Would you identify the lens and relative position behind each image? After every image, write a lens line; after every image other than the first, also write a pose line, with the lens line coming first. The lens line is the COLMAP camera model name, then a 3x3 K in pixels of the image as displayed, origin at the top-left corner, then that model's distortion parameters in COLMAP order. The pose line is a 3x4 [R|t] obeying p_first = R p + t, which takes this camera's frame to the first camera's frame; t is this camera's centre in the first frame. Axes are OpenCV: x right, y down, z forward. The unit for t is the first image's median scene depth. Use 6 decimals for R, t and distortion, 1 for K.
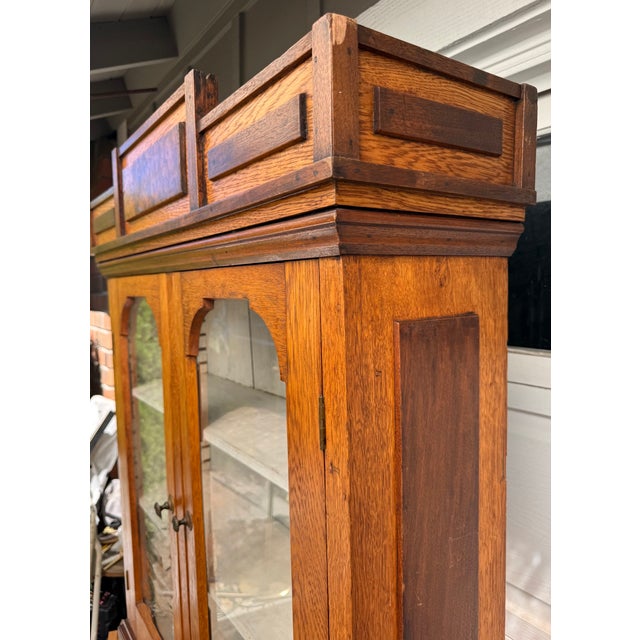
lens RADIAL K [[474.4, 0, 307.4], [0, 474.4, 323.4], [0, 0, 1]] dist [0.144869, -0.299234]
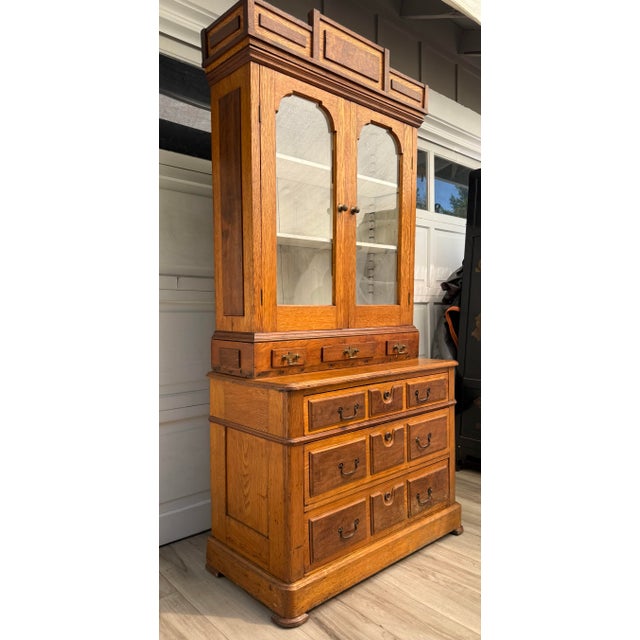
lens RADIAL K [[484.8, 0, 285.8], [0, 484.8, 332.2], [0, 0, 1]] dist [0.088426, -0.149519]
pose [[-0.110720, -0.031337, 0.993357, -4.233386], [0.086115, 0.995441, 0.041002, 1.418893], [-0.990114, 0.090083, -0.107517, 2.656561]]
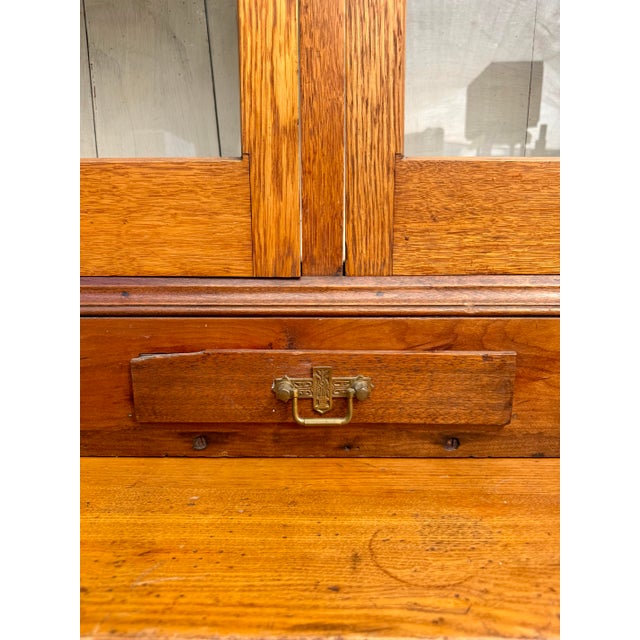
lens RADIAL K [[463.4, 0, 320.0], [0, 463.4, 320.0], [0, 0, 1]] dist [0.050086, -0.126306]
pose [[0.577679, -0.135487, 0.804941, -1.051297], [0.056595, 0.990403, 0.126088, 1.564407], [-0.814300, -0.027283, 0.579803, 1.312035]]
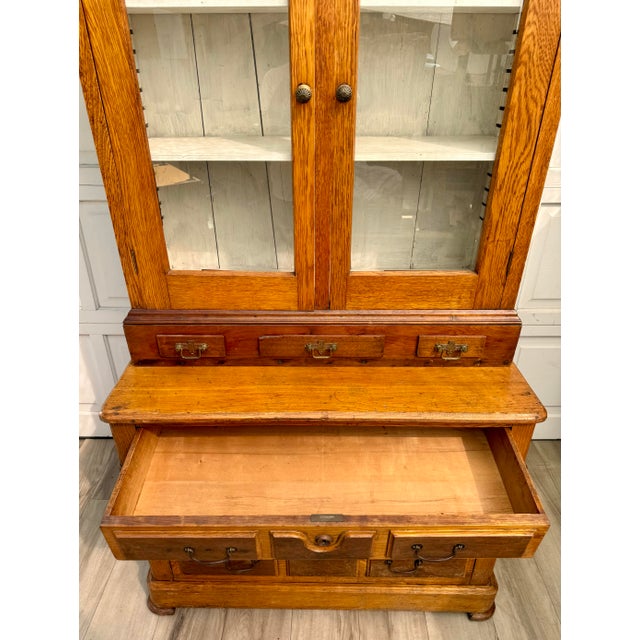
lens RADIAL K [[471.2, 0, 314.9], [0, 471.2, 333.5], [0, 0, 1]] dist [0.081032, -0.132083]
pose [[0.569404, -0.394750, 0.721077, -2.142880], [0.052682, 0.892880, 0.447202, 0.659001], [-0.820368, -0.216651, 0.529206, 0.542530]]
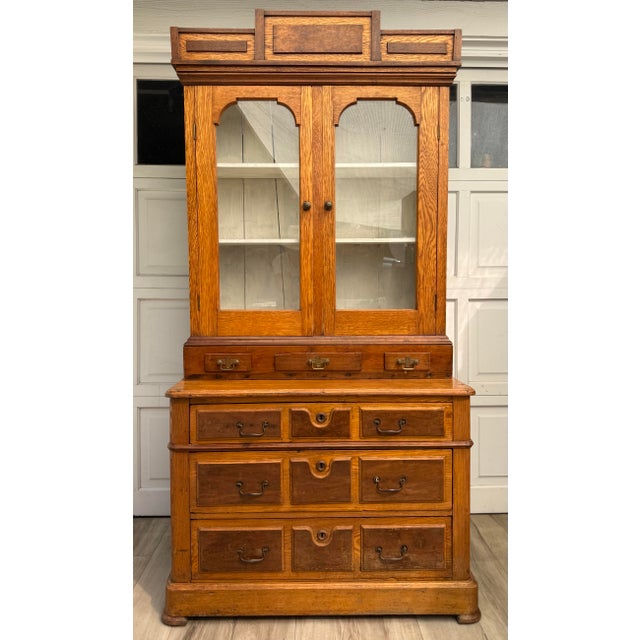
lens RADIAL K [[484.5, 0, 307.5], [0, 484.5, 300.9], [0, 0, 1]] dist [0.091209, -0.157758]
pose [[0.551189, -0.013136, 0.834277, -3.396075], [0.057904, 0.998068, -0.022540, 1.410099], [-0.832369, 0.060732, 0.550884, -0.134462]]
